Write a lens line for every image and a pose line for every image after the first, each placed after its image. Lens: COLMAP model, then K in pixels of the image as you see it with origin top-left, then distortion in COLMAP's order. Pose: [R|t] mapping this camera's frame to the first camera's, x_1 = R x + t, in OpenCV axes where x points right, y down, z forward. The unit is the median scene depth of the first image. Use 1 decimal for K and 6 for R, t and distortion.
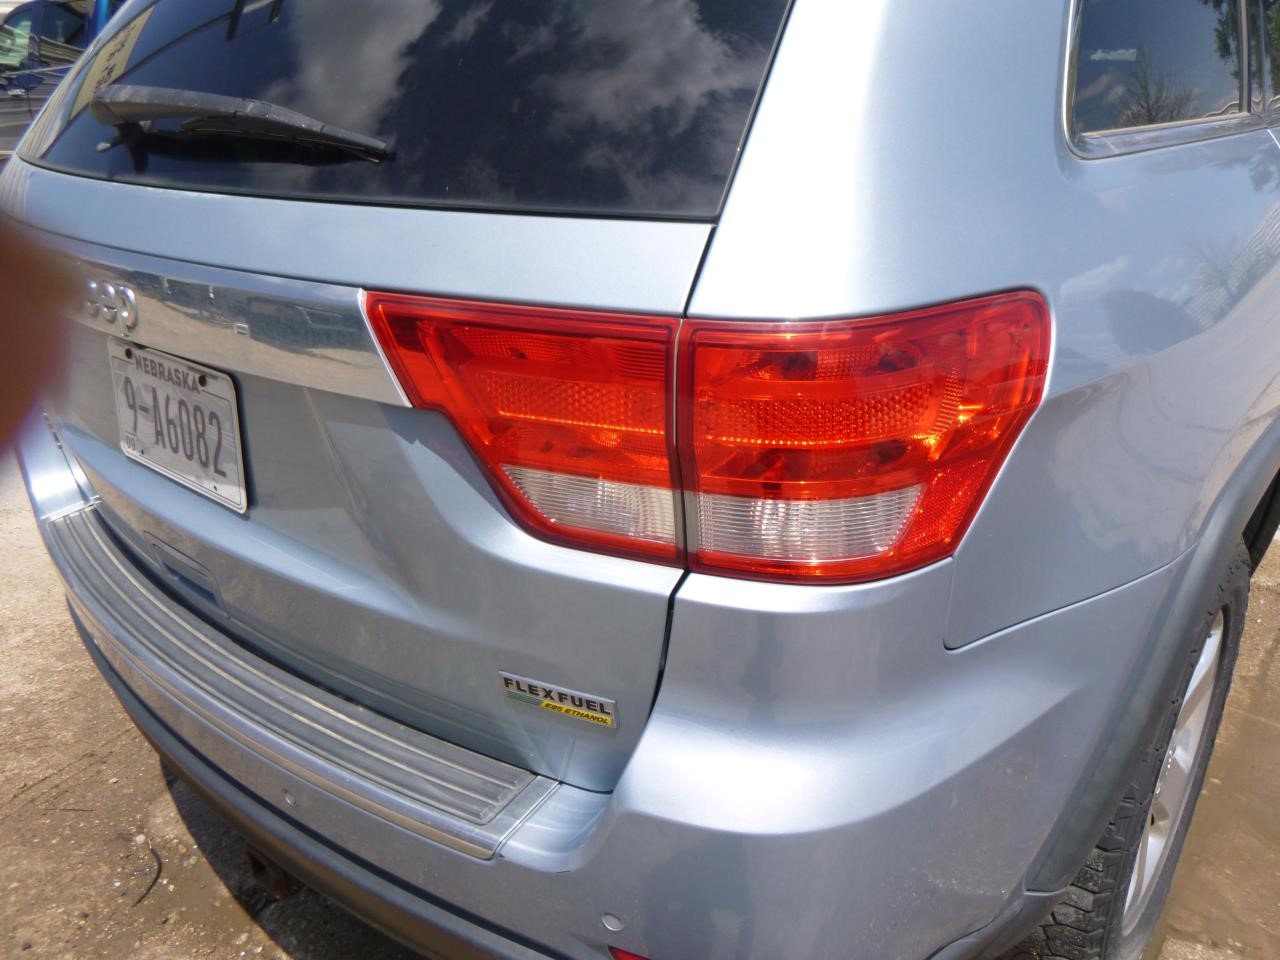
lens RADIAL K [[935.5, 0, 640.8], [0, 935.5, 475.6], [0, 0, 1]] dist [-0.005054, -0.004140]
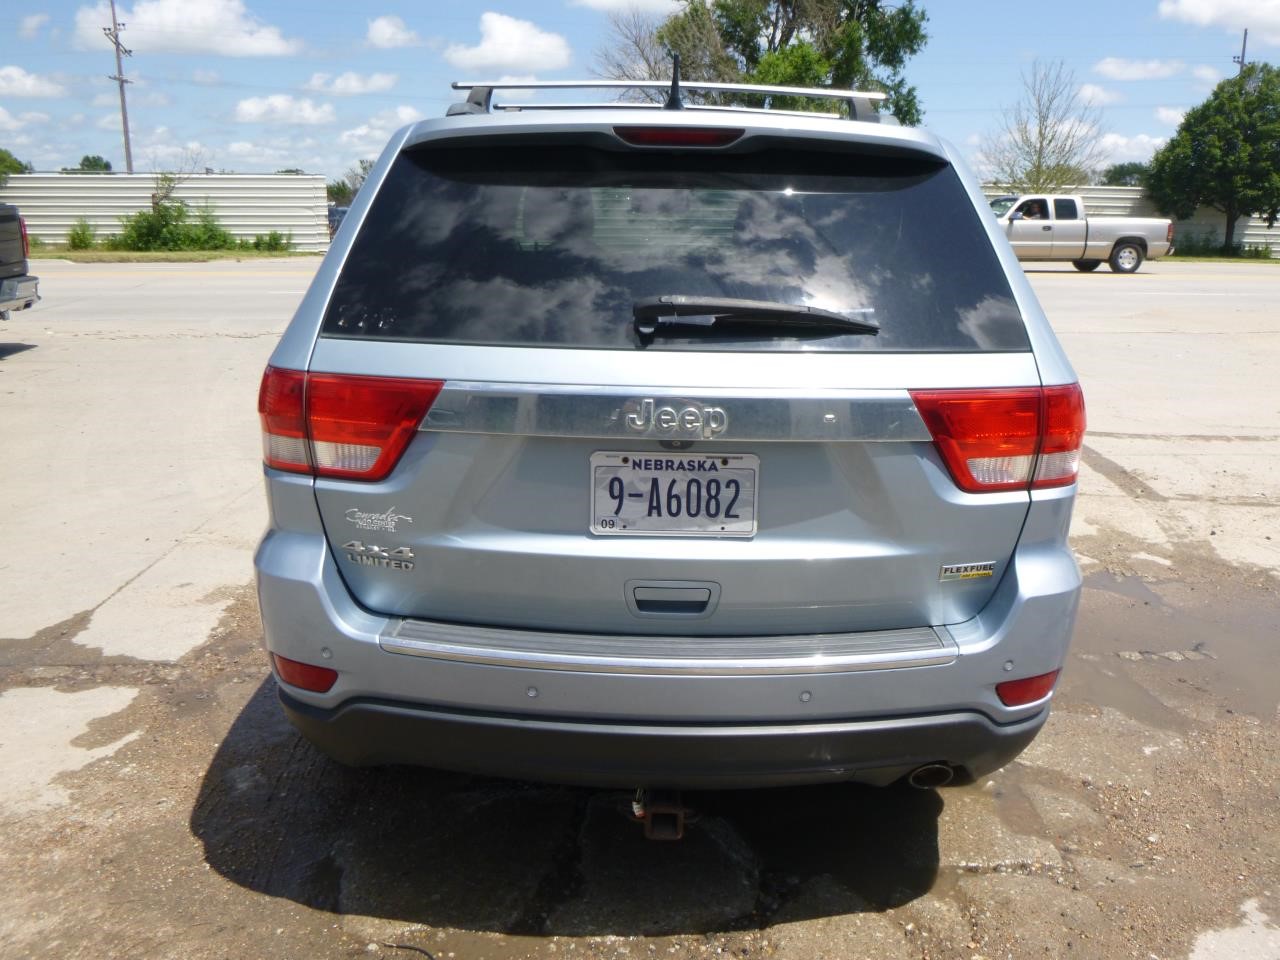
lens RADIAL K [[935.5, 0, 641.1], [0, 935.5, 484.0], [0, 0, 1]] dist [-0.005054, -0.004140]
pose [[0.781584, -0.134200, 0.609194, -1.529712], [0.221220, 0.972742, -0.069534, 0.020680], [-0.583257, 0.189113, 0.789967, -0.236430]]
